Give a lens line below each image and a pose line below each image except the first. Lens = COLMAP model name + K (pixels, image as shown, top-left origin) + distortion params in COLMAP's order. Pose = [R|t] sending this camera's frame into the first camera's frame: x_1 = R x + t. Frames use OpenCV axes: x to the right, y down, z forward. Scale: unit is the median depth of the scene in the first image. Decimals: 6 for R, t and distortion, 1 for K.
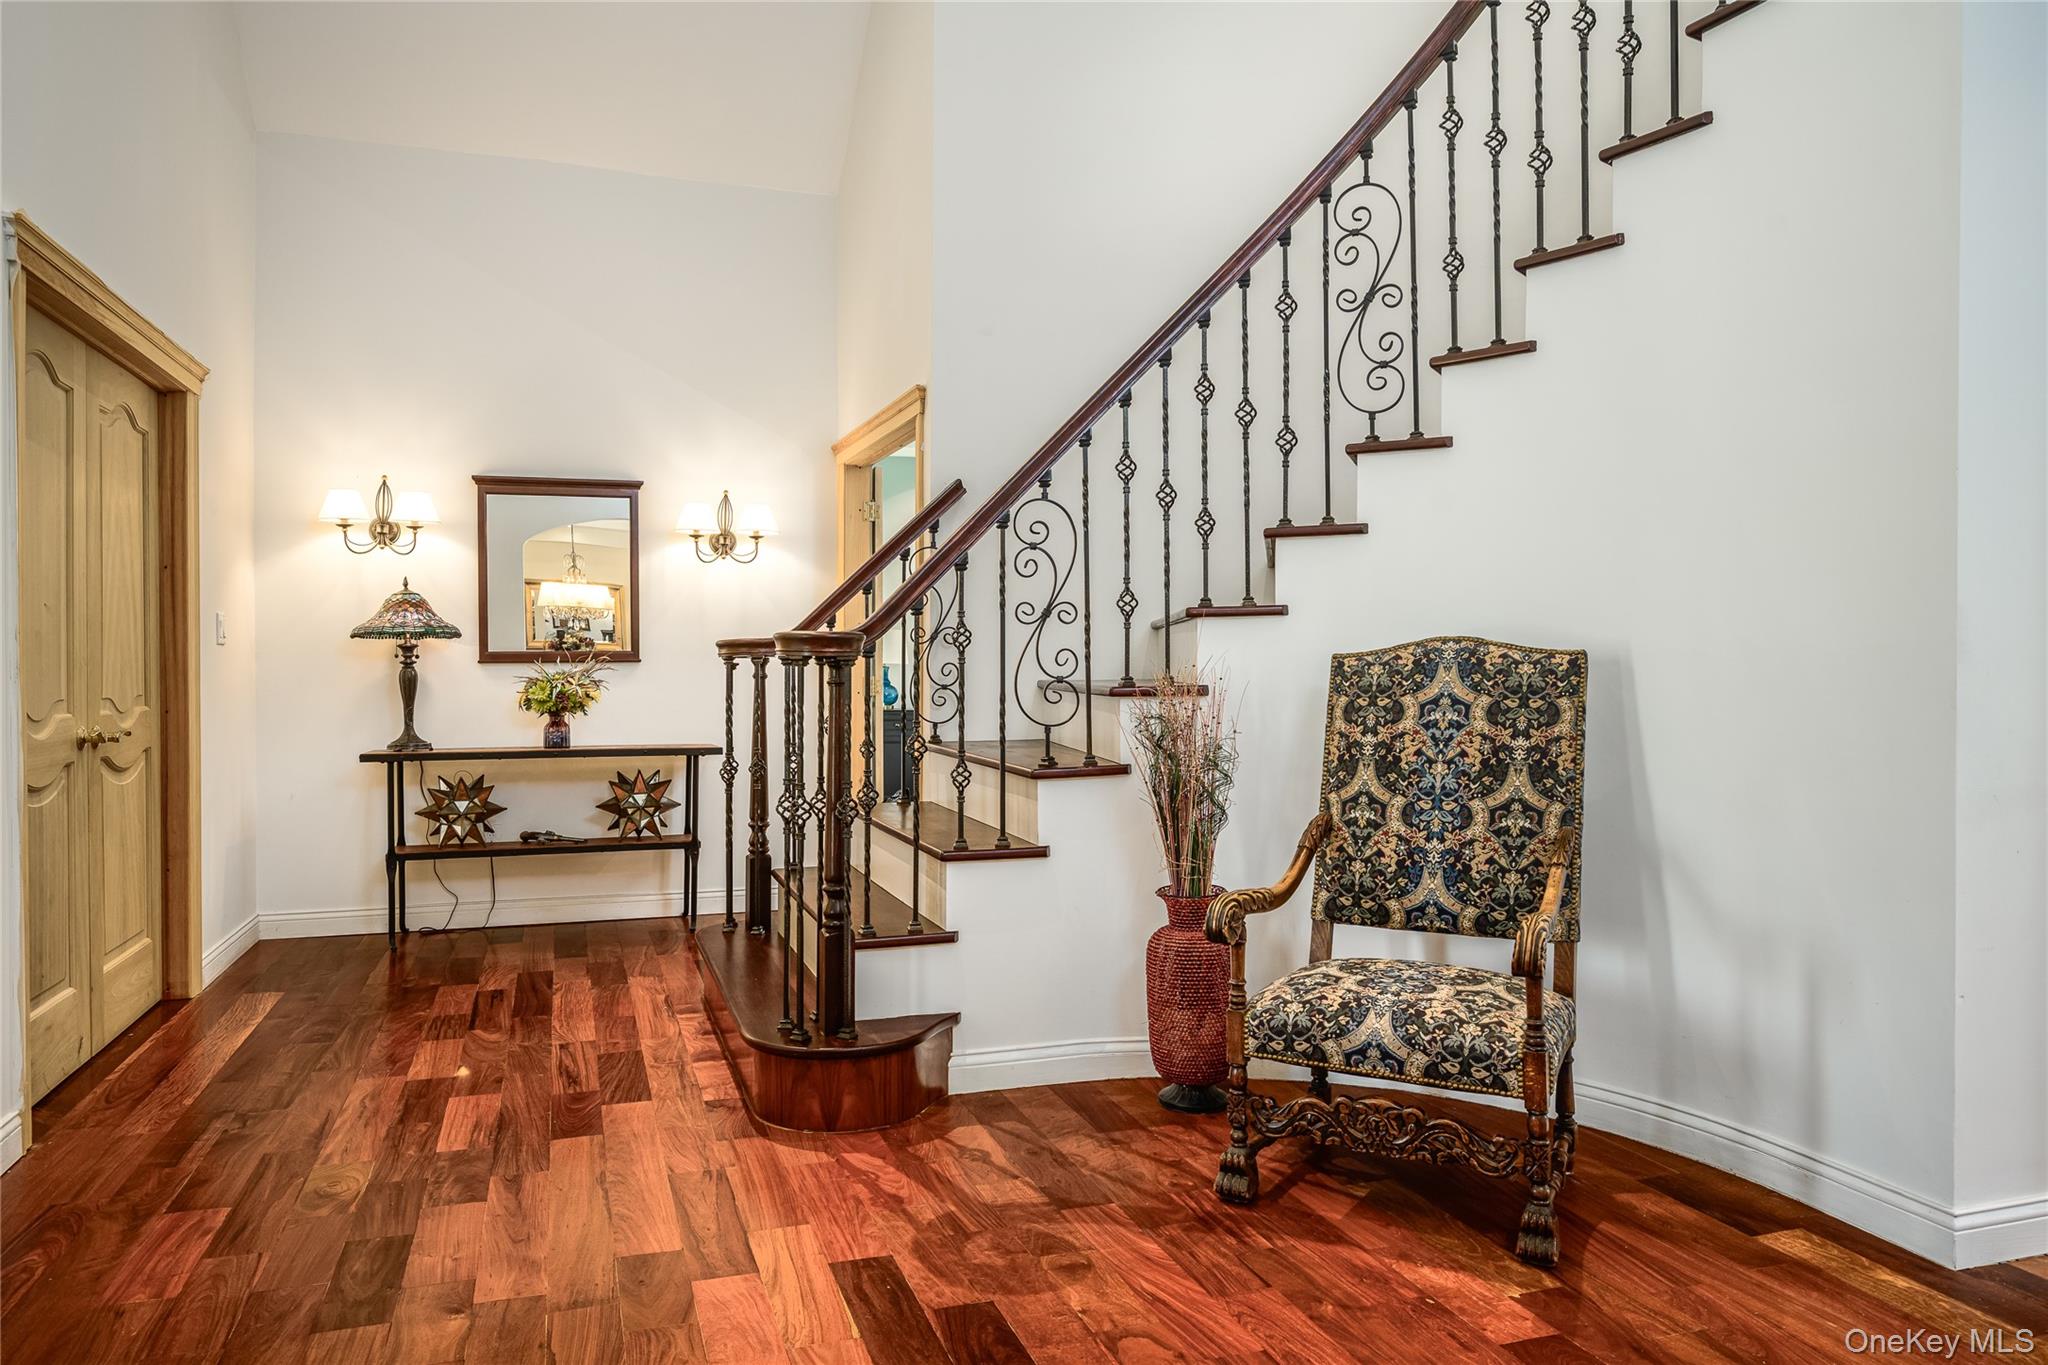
lens RADIAL K [[1358.3, 0, 1019.7], [0, 1358.3, 672.4], [0, 0, 1]] dist [-0.003710, -0.000460]
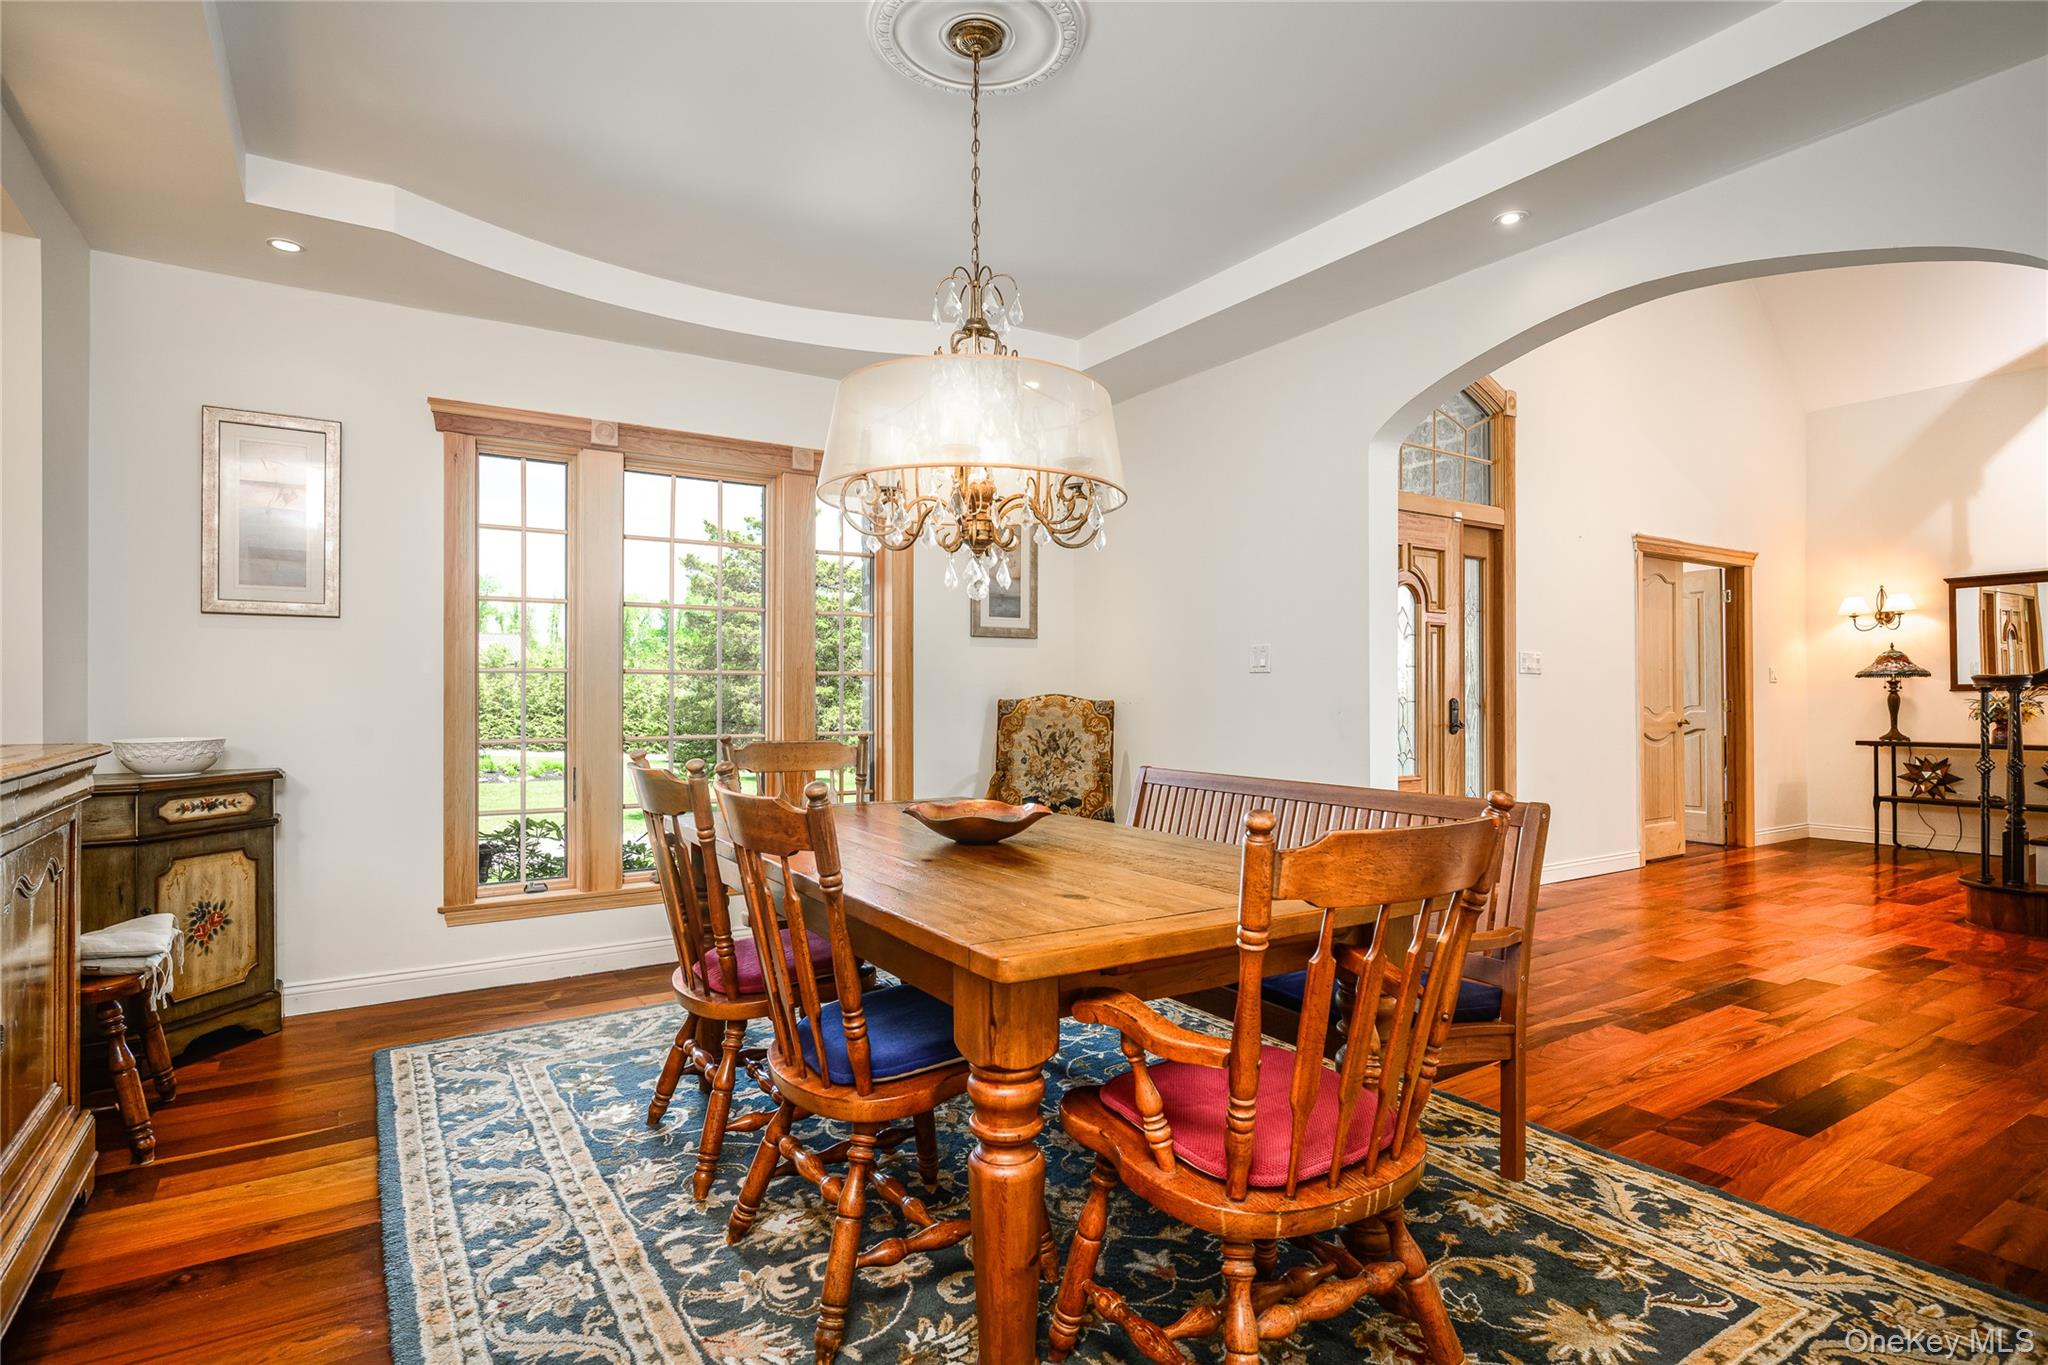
lens RADIAL K [[1041.7, 0, 1021.1], [0, 1041.7, 686.1], [0, 0, 1]] dist [0.002173, 0.000124]
pose [[0.254130, -0.010856, -0.967109, 0.567189], [-0.004412, 0.999914, -0.012384, 0.008027], [0.967160, 0.007414, 0.254060, -0.435264]]
